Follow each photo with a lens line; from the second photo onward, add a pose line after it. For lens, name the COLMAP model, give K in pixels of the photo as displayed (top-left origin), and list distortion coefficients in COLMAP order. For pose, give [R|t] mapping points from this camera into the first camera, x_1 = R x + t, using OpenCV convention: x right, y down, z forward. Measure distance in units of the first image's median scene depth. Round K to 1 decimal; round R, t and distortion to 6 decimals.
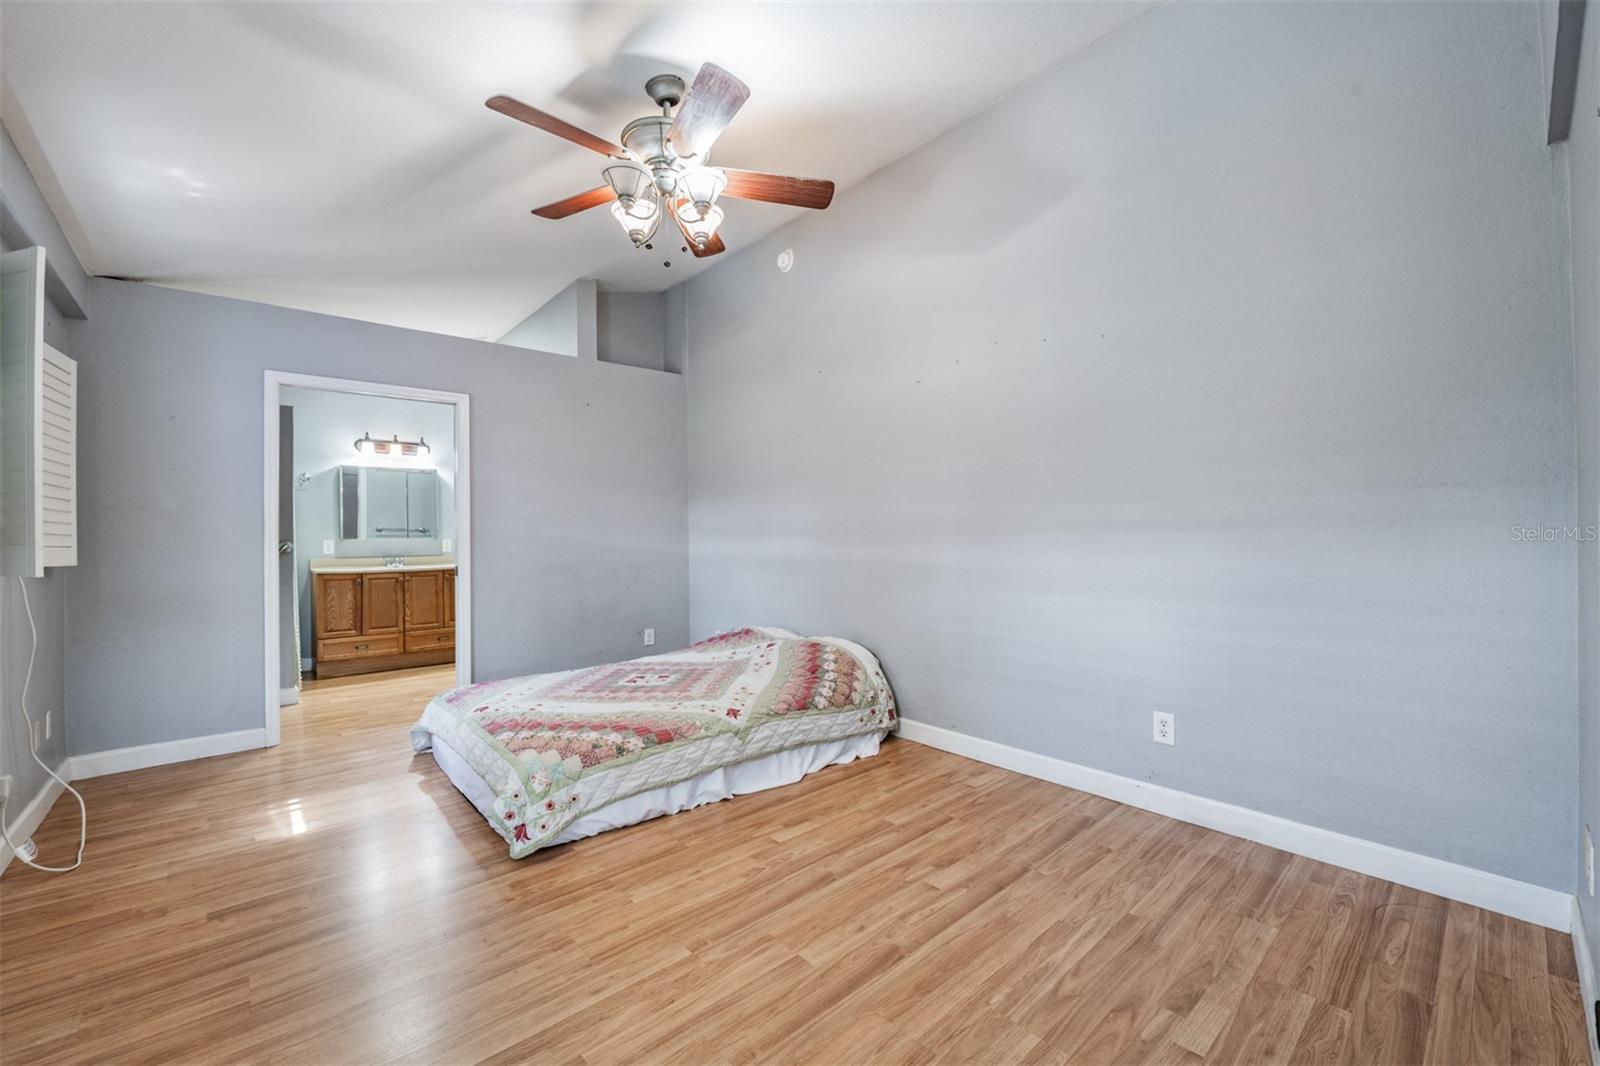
lens RADIAL K [[641.1, 0, 811.4], [0, 641.1, 533.6], [0, 0, 1]] dist [-0.008234, -0.002187]
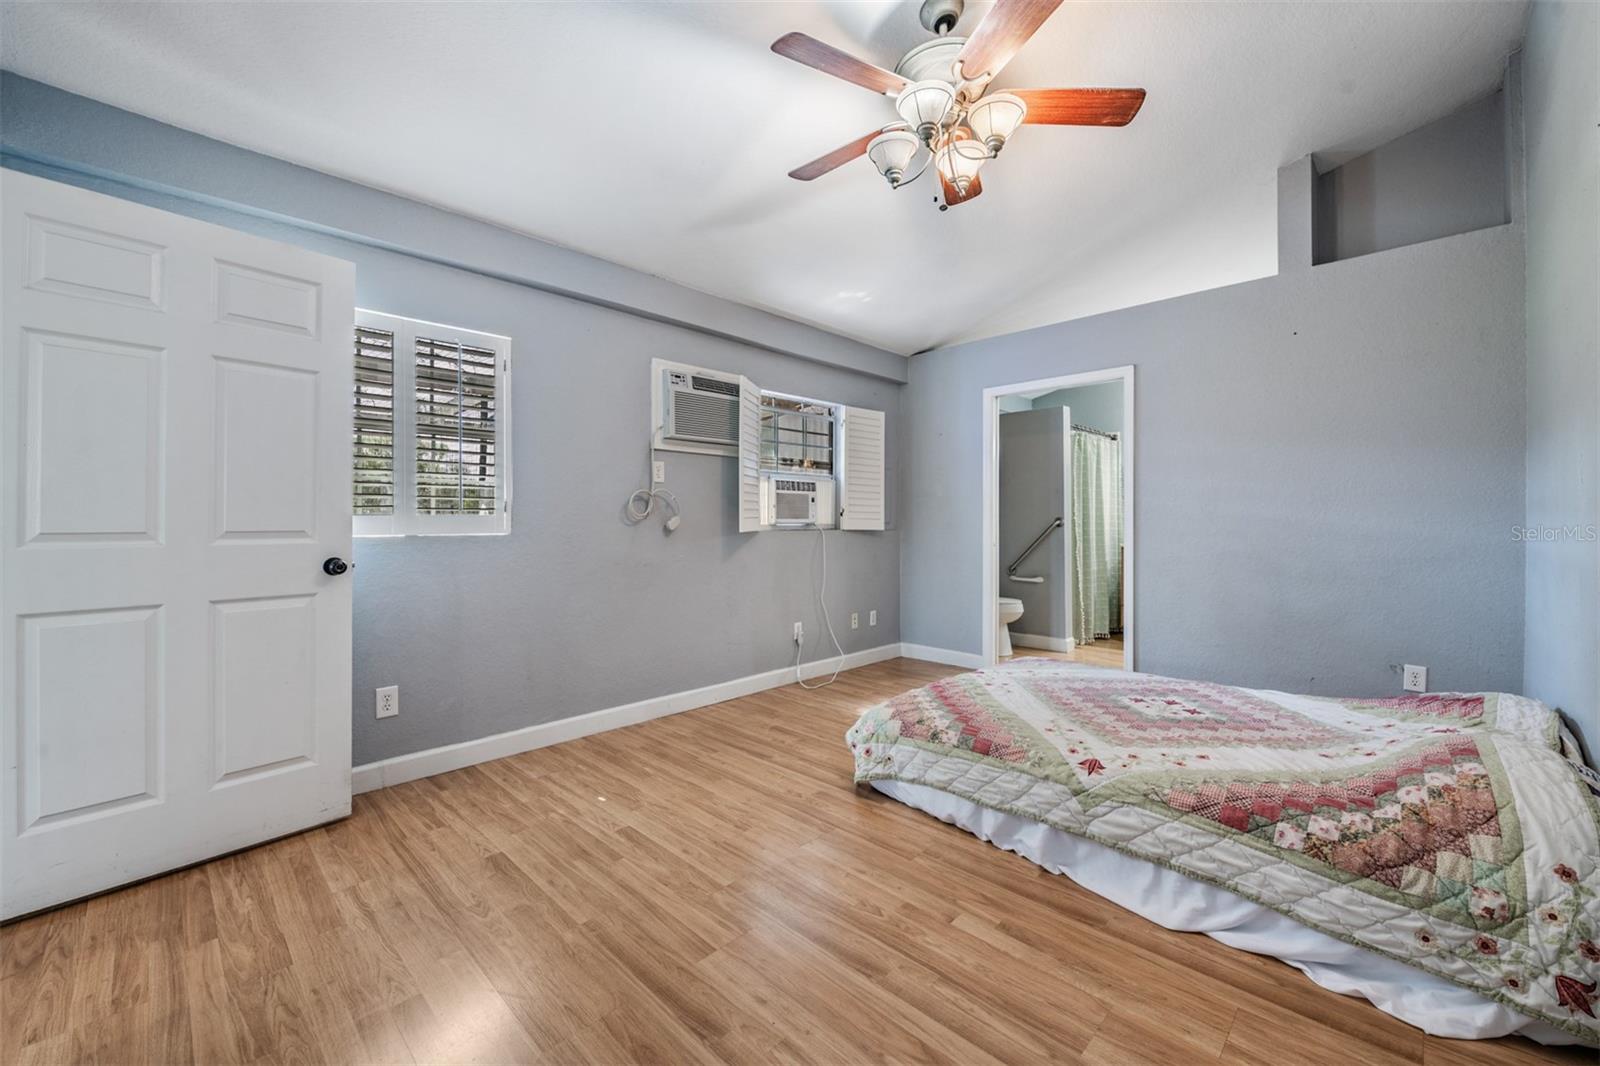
lens RADIAL K [[641.1, 0, 789.0], [0, 641.1, 512.3], [0, 0, 1]] dist [-0.008234, -0.002187]
pose [[0.051893, 0.002602, -0.998649, 0.584736], [0.000736, 0.999996, 0.002644, -0.001004], [0.998652, -0.000872, 0.051891, 0.657642]]
